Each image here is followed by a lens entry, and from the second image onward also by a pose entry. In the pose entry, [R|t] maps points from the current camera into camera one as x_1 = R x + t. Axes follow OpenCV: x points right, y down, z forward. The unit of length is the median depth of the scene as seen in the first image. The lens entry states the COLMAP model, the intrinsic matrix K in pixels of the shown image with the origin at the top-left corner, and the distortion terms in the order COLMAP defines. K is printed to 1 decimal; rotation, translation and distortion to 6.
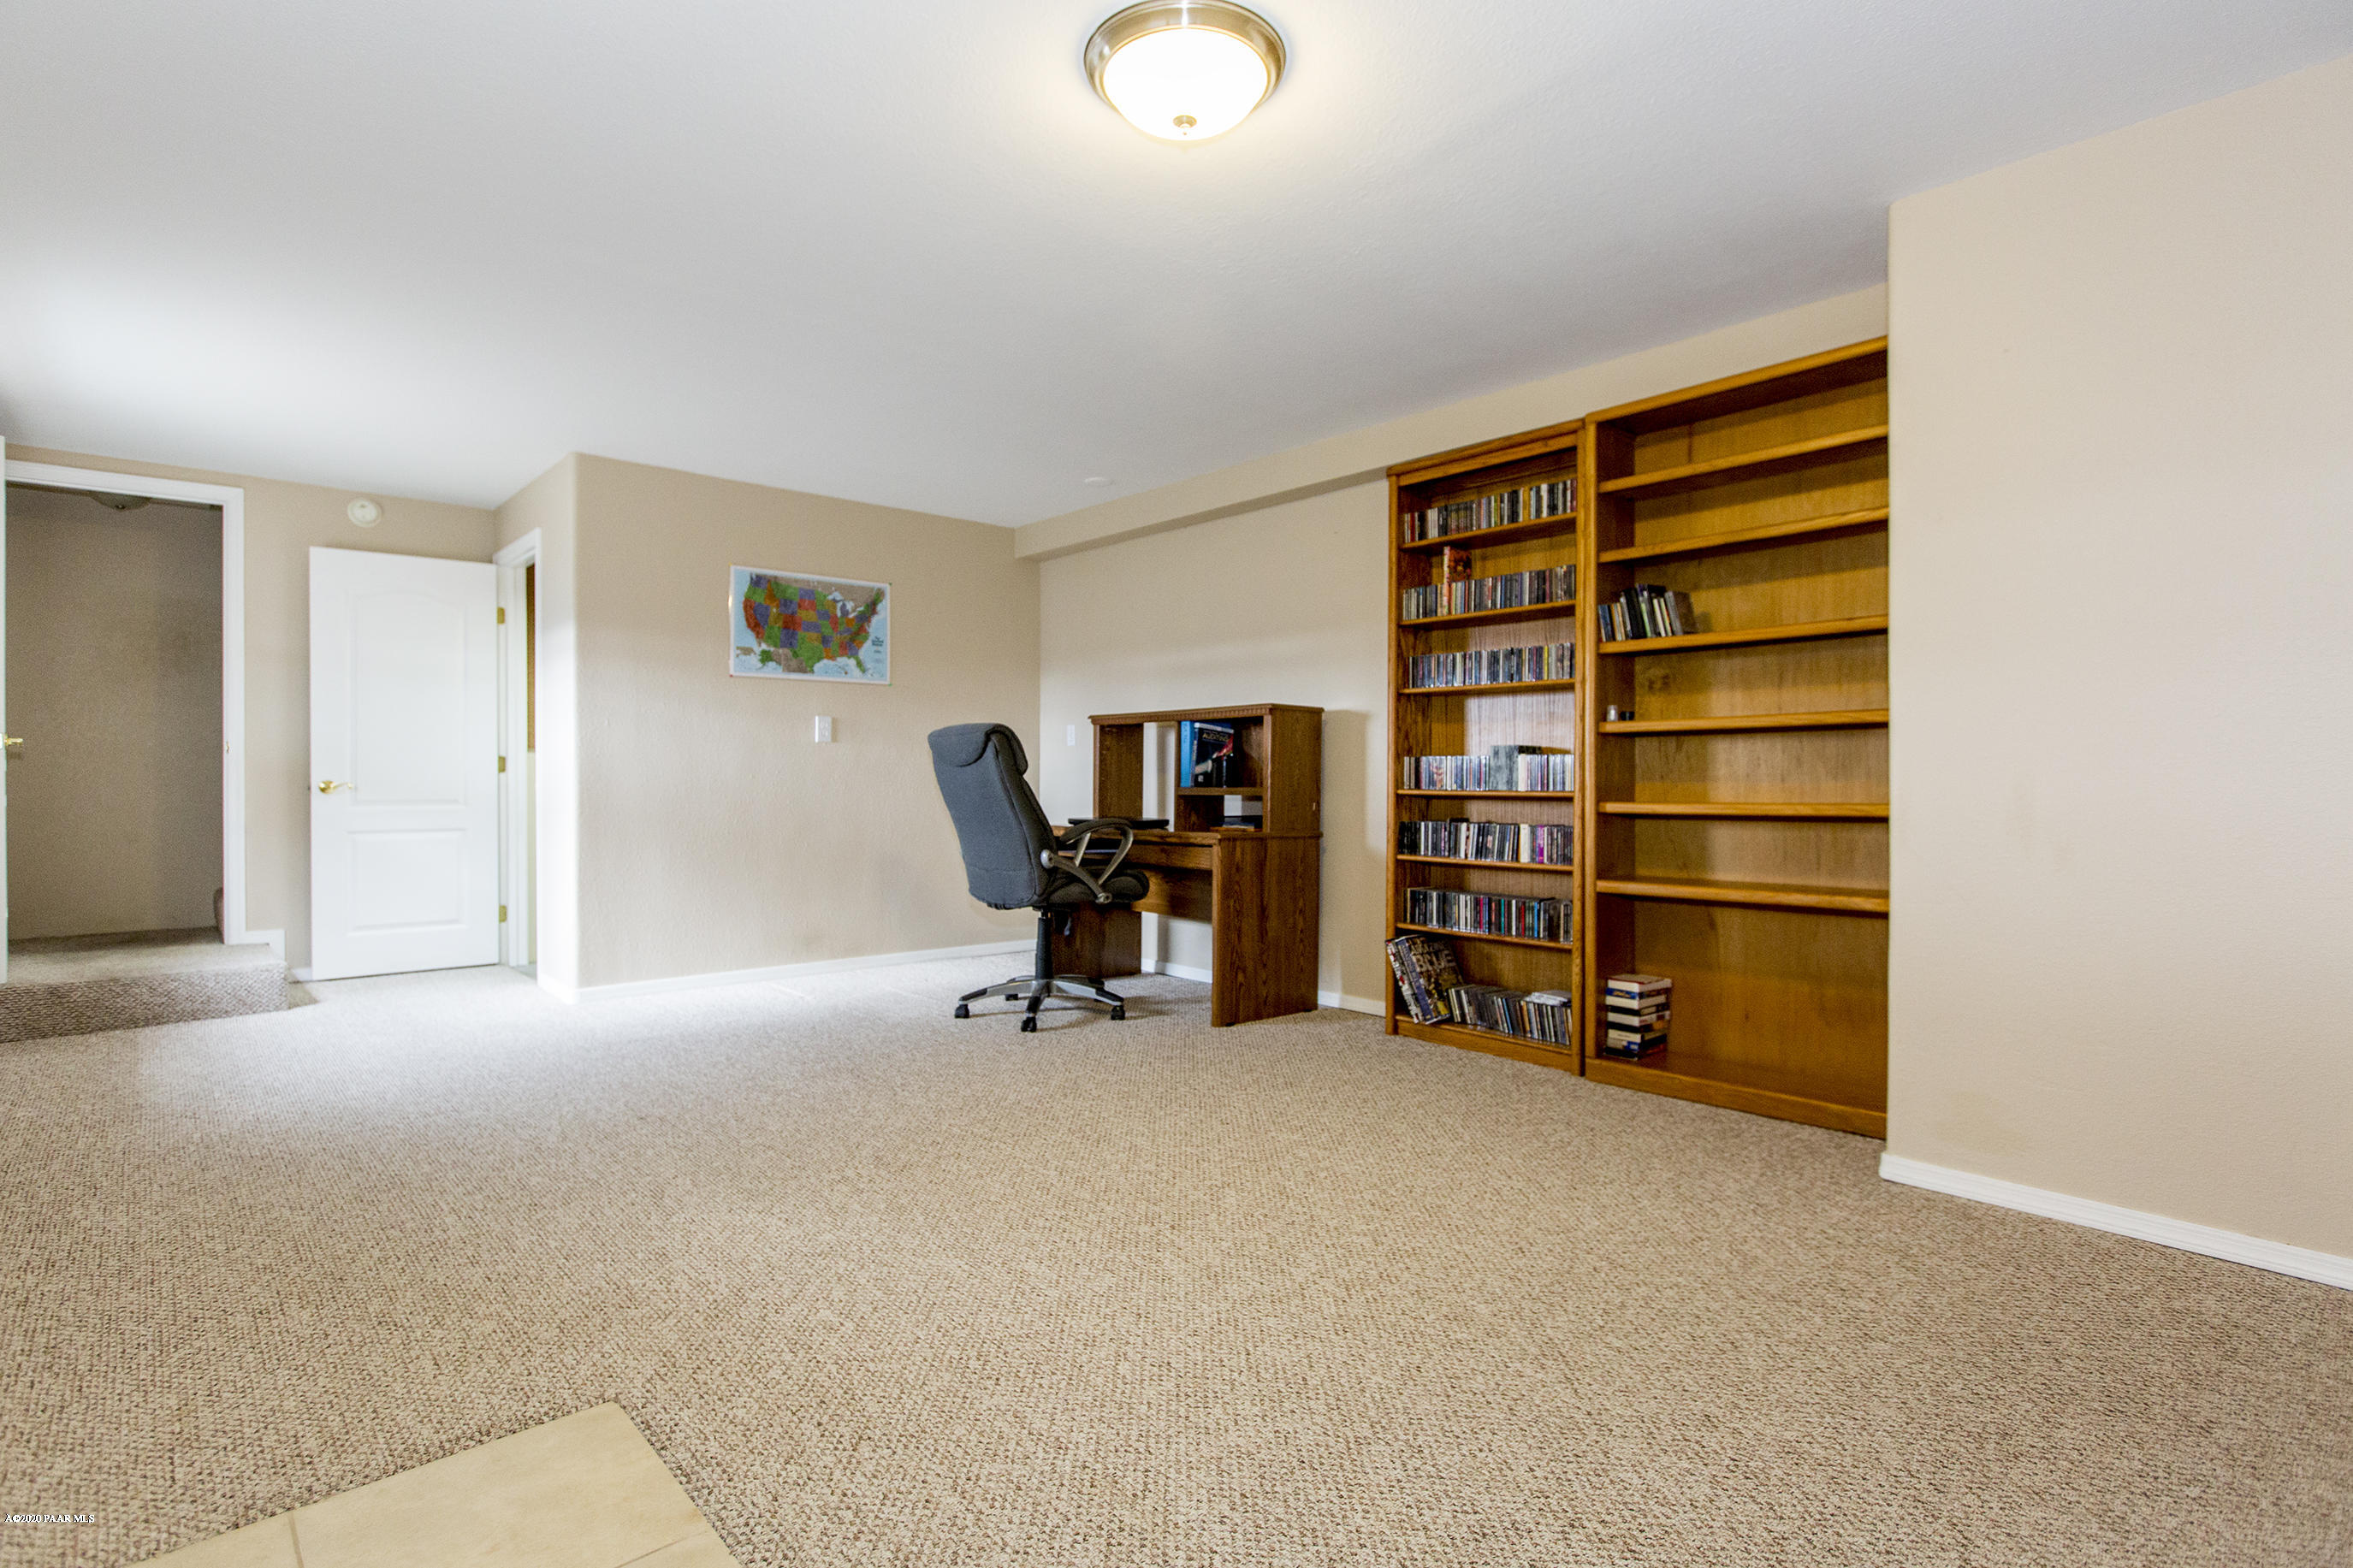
lens RADIAL K [[1116.0, 0, 1176.5], [0, 1116.0, 784.0], [0, 0, 1]] dist [-0.001552, -0.000732]
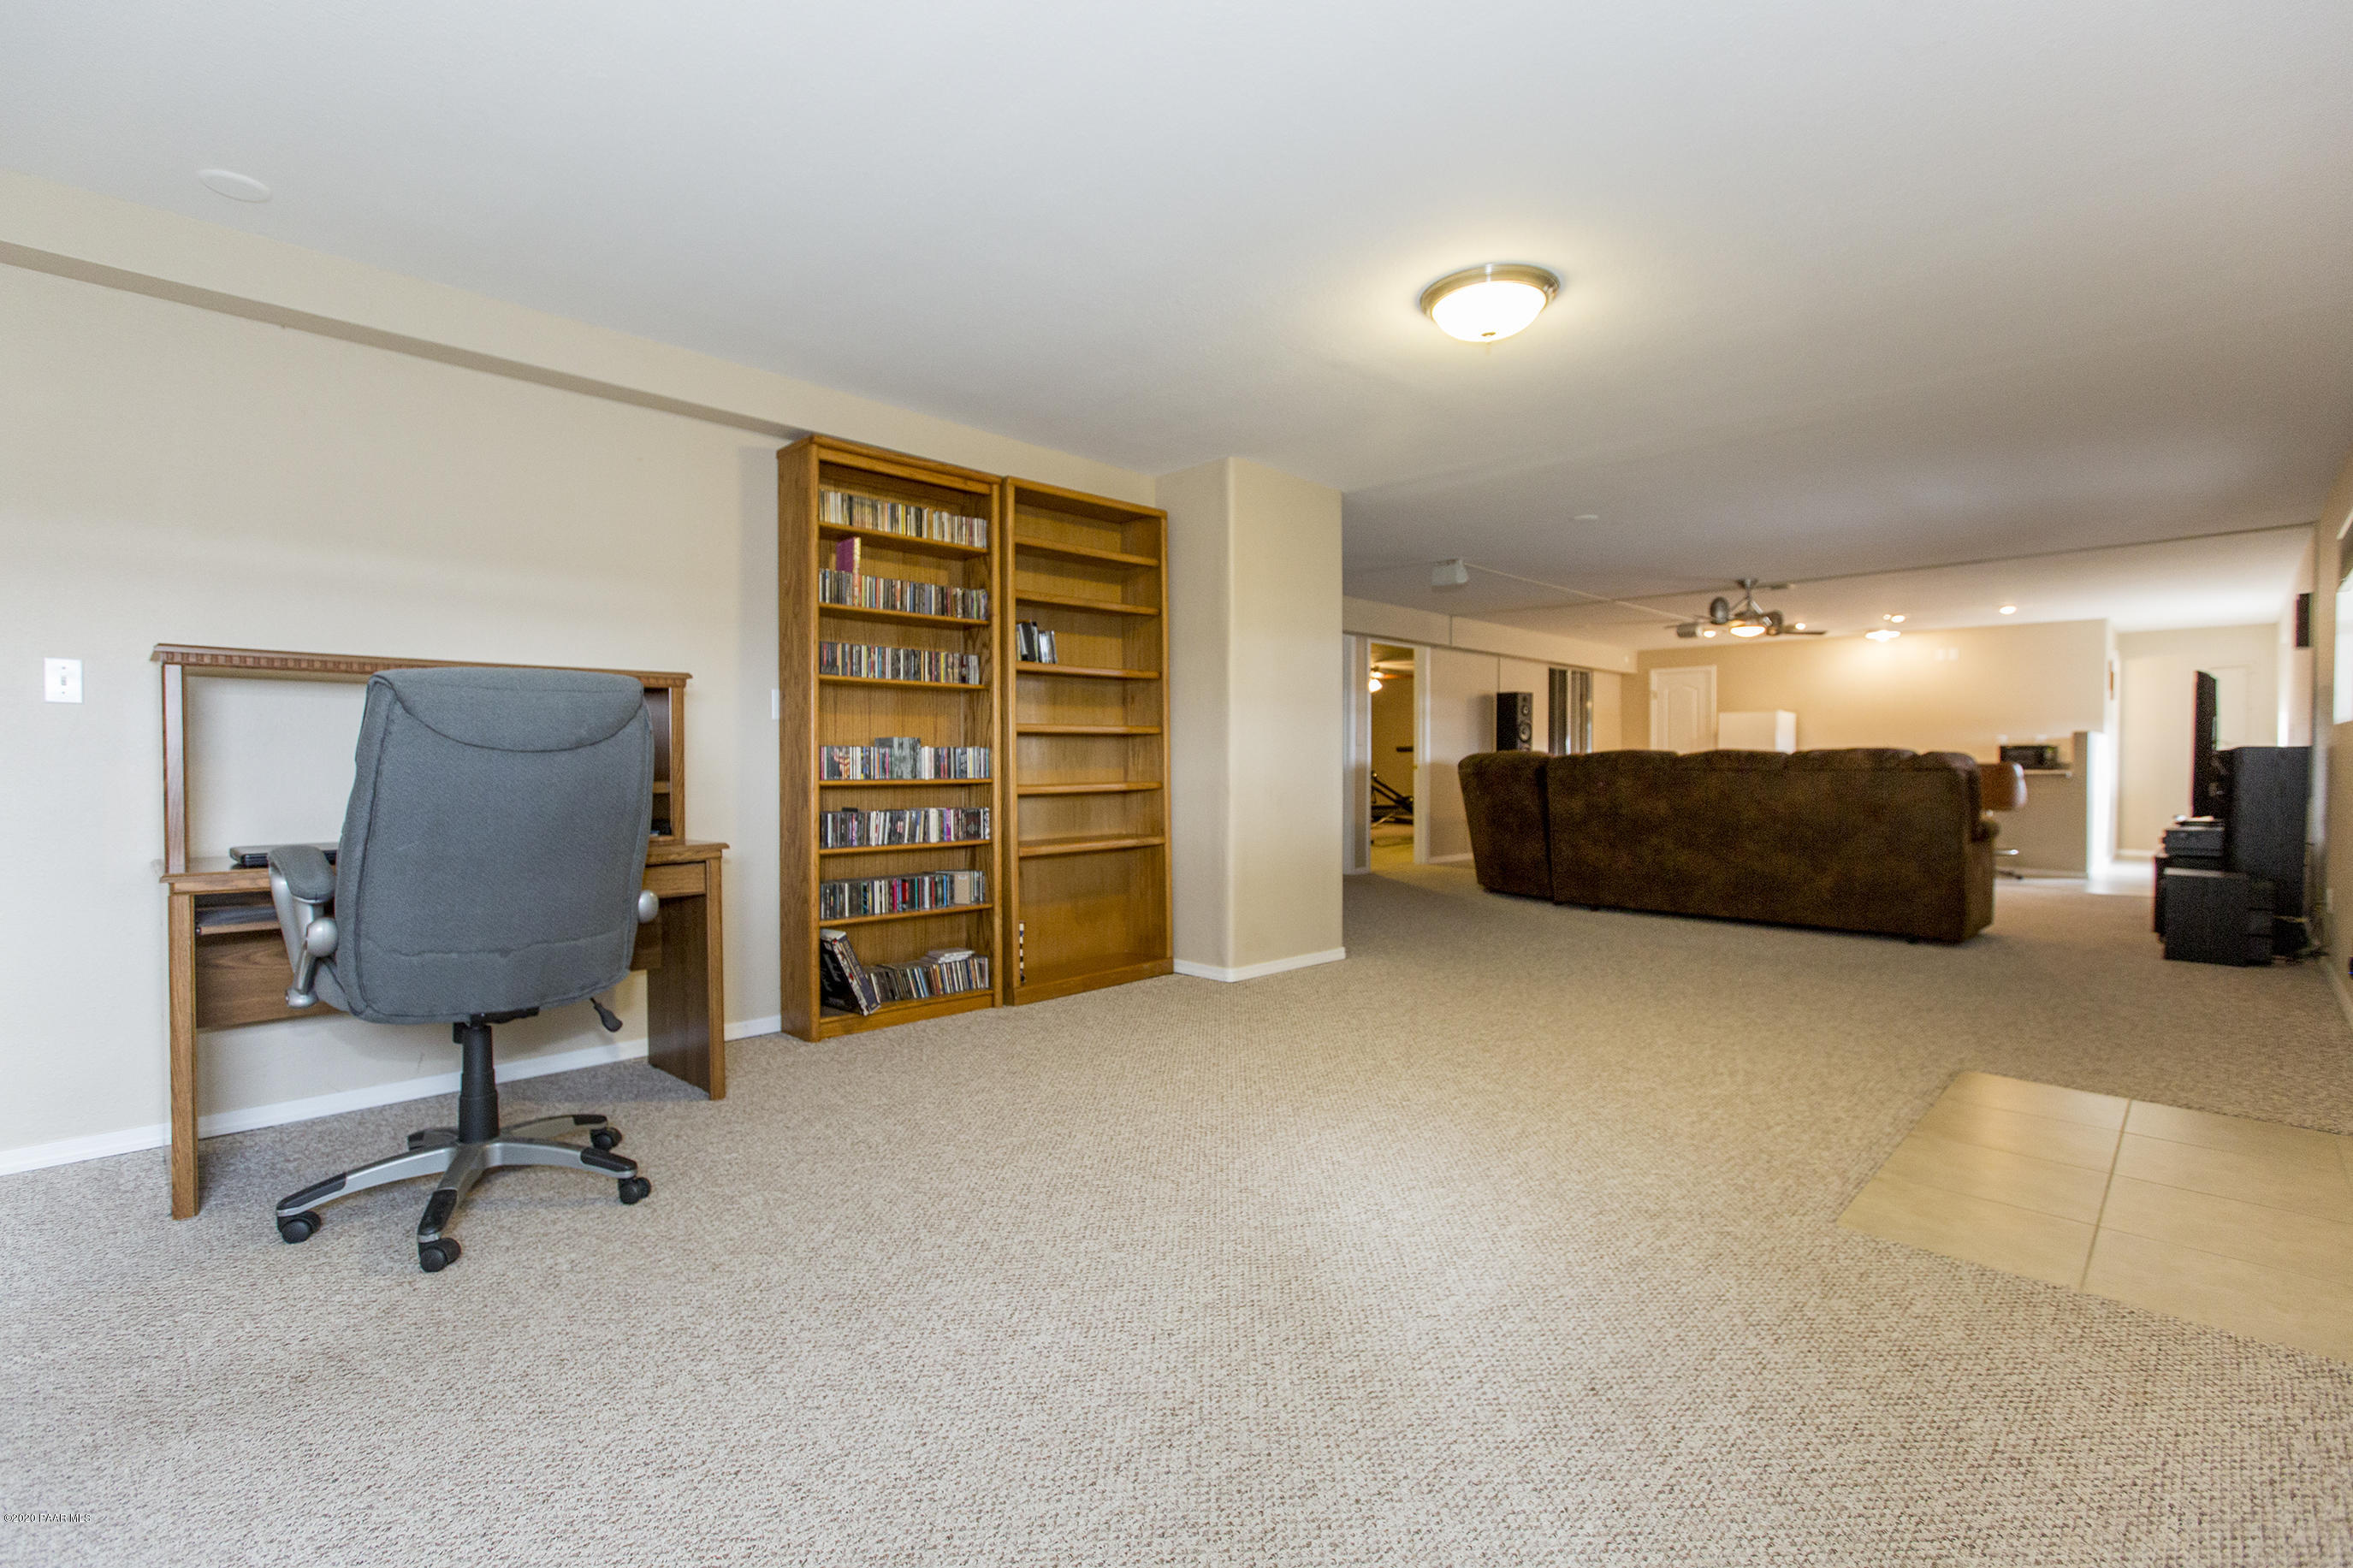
lens RADIAL K [[1048.5, 0, 1172.4], [0, 1048.5, 770.6], [0, 0, 1]] dist [0.001491, 0.000594]
pose [[-0.038235, -0.009440, 0.999224, -0.755117], [0.009144, 0.999910, 0.009796, -0.010286], [-0.999227, 0.009511, -0.038145, 0.798098]]
